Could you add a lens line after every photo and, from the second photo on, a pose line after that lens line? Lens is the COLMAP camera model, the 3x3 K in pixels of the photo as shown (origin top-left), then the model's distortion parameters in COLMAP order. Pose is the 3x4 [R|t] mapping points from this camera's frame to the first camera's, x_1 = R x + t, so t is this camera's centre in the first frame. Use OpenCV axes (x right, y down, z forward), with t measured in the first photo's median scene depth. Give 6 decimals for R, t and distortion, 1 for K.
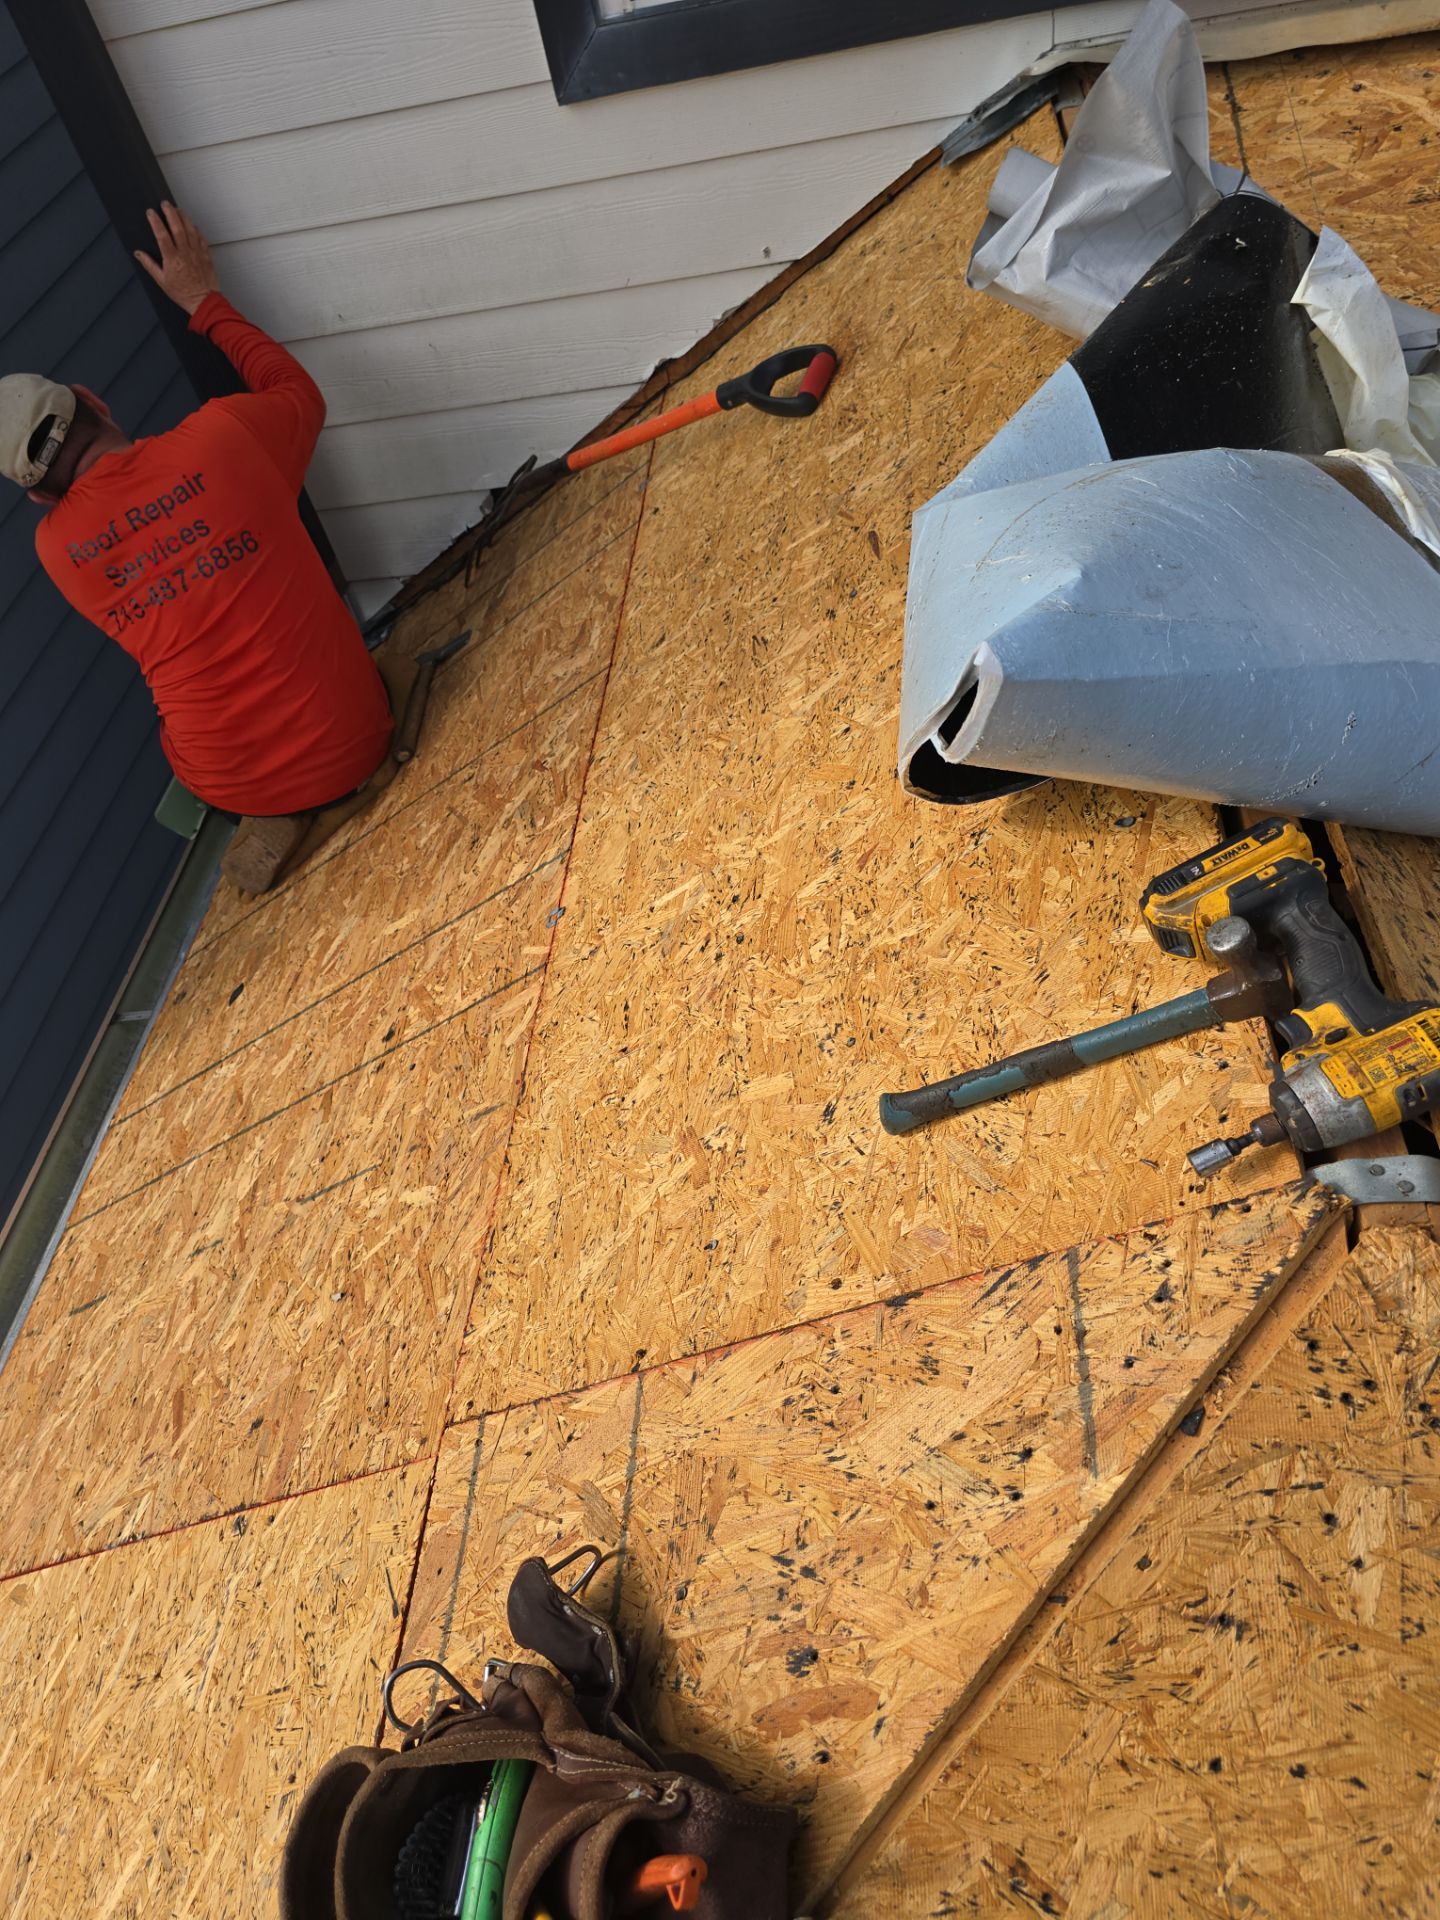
lens RADIAL K [[1288.0, 0, 717.1], [0, 1288.0, 954.3], [0, 0, 1]] dist [0.040752, -0.035419]
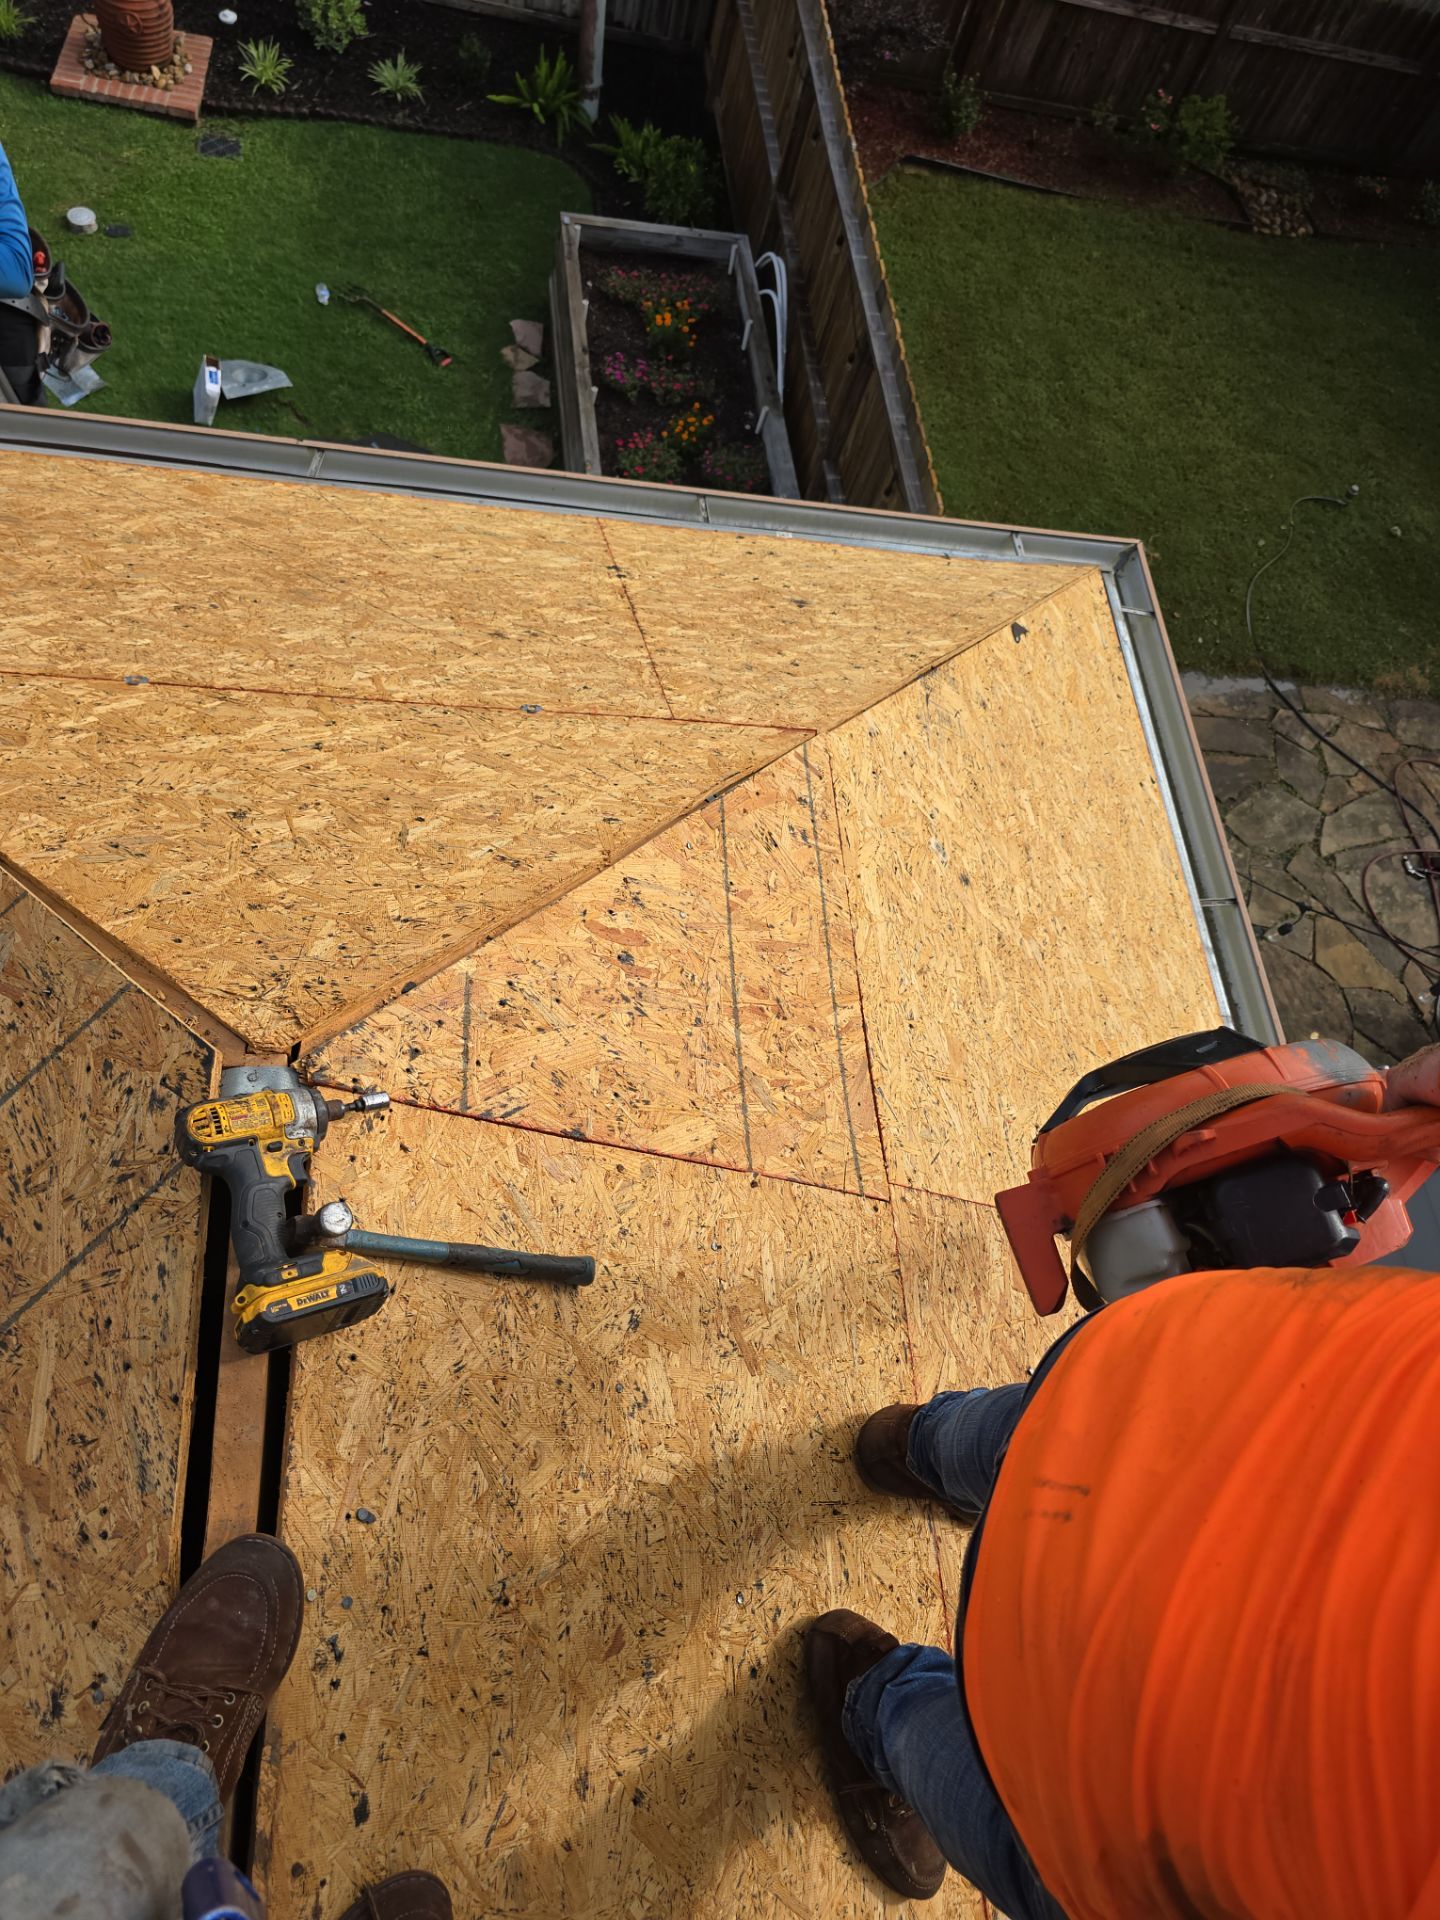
lens RADIAL K [[1288.0, 0, 734.6], [0, 1288.0, 965.6], [0, 0, 1]] dist [0.040752, -0.035419]
pose [[-0.987680, 0.114709, -0.106446, 0.112103], [-0.144986, -0.414783, 0.898295, -1.125835], [0.058891, 0.902661, 0.426304, 0.254215]]
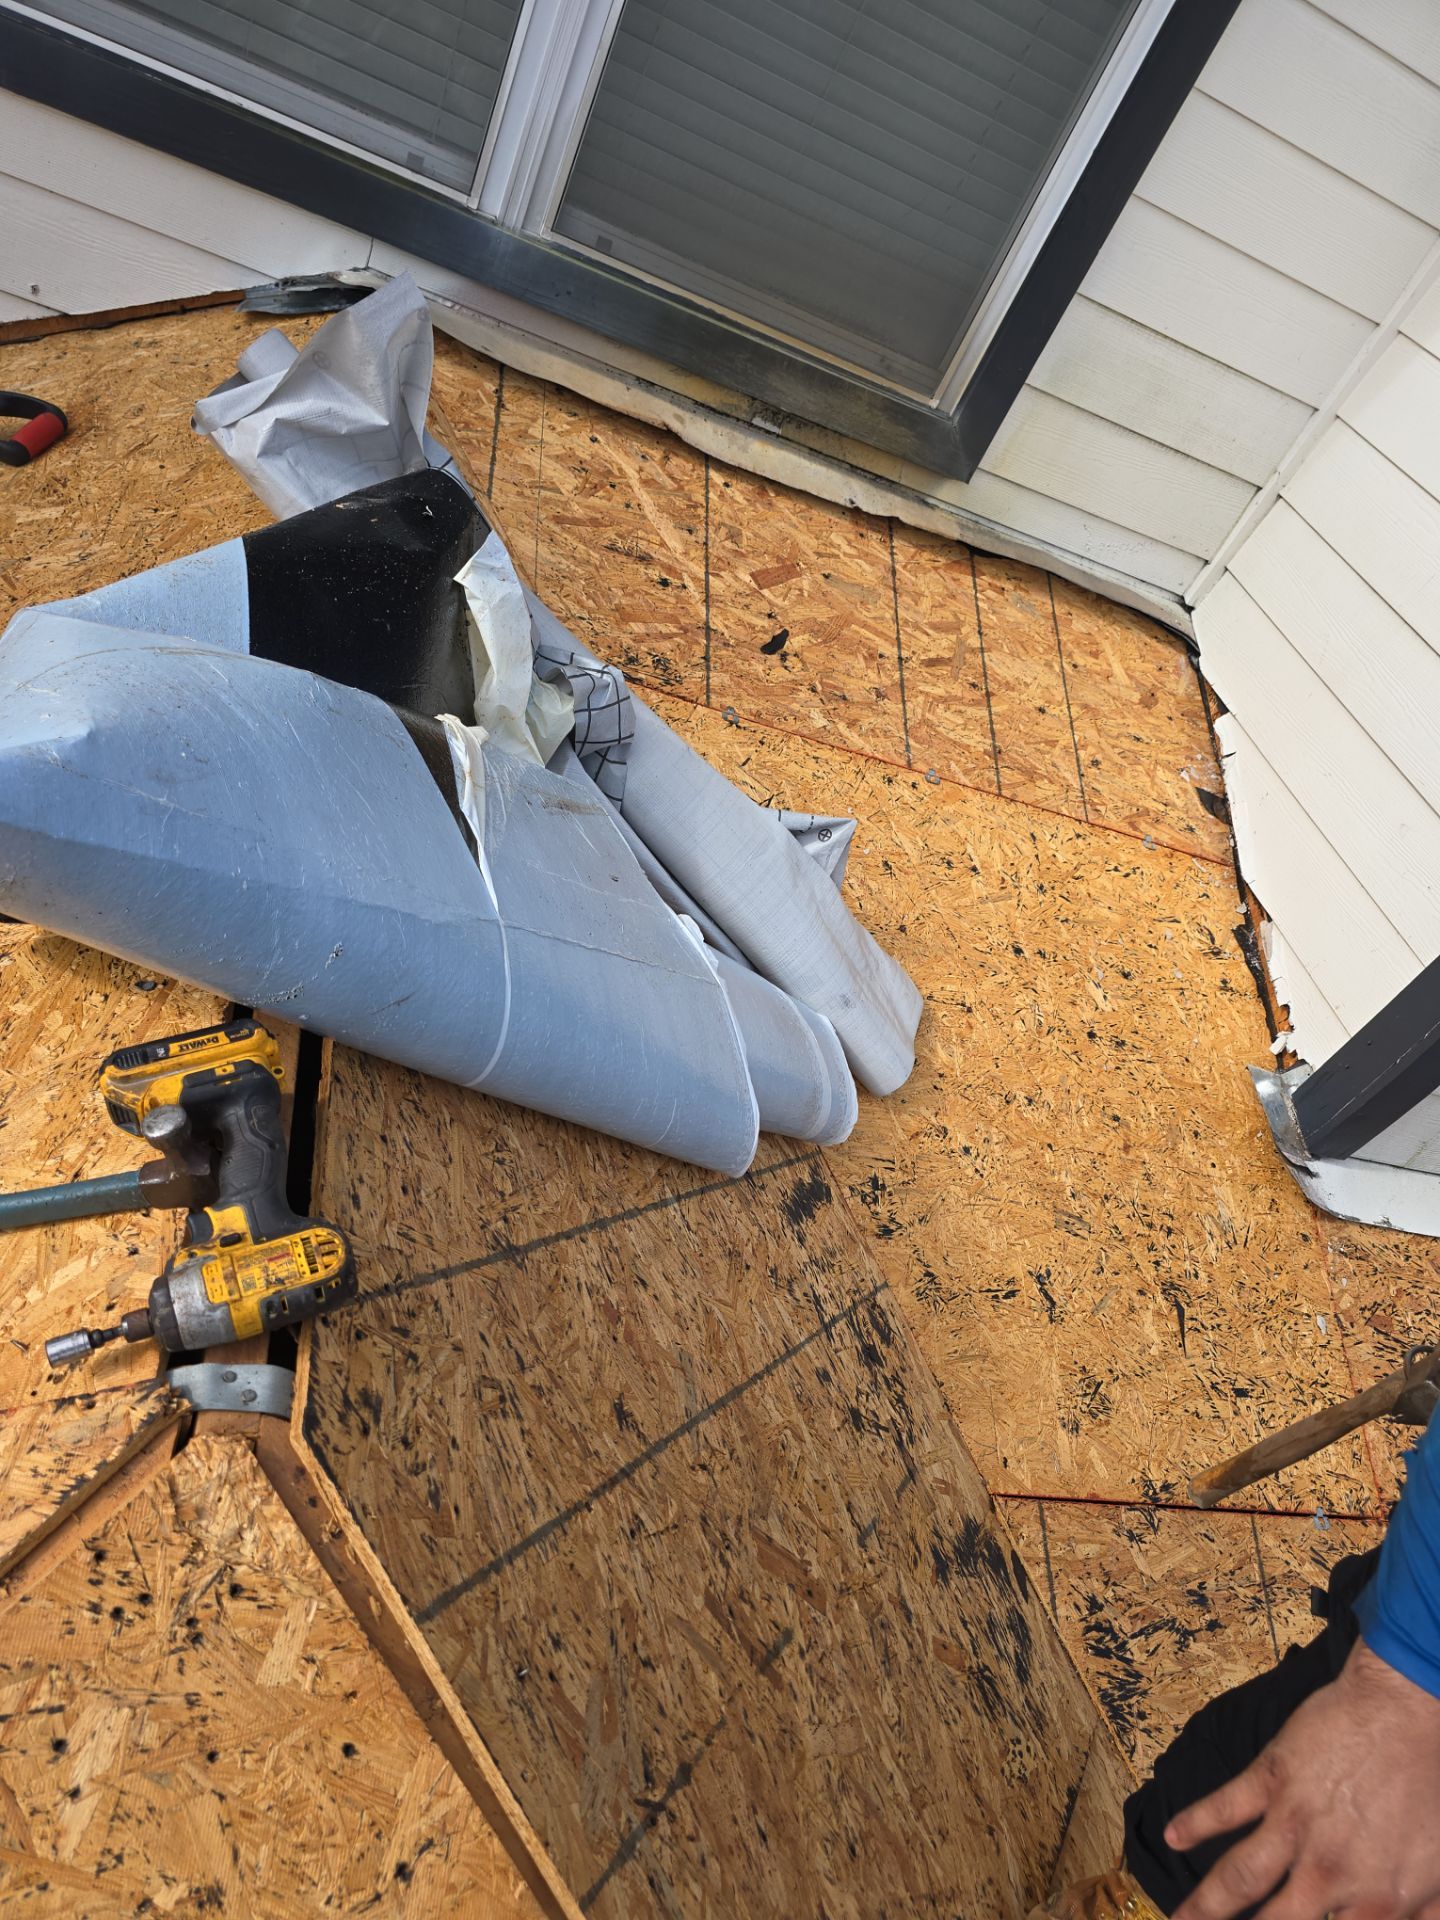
lens RADIAL K [[1288.0, 0, 711.1], [0, 1288.0, 956.4], [0, 0, 1]] dist [0.040752, -0.035419]
pose [[0.804138, 0.267982, 0.530610, 0.169627], [-0.205466, 0.962904, -0.174926, -0.050413], [-0.557804, 0.031642, 0.829369, -0.073387]]
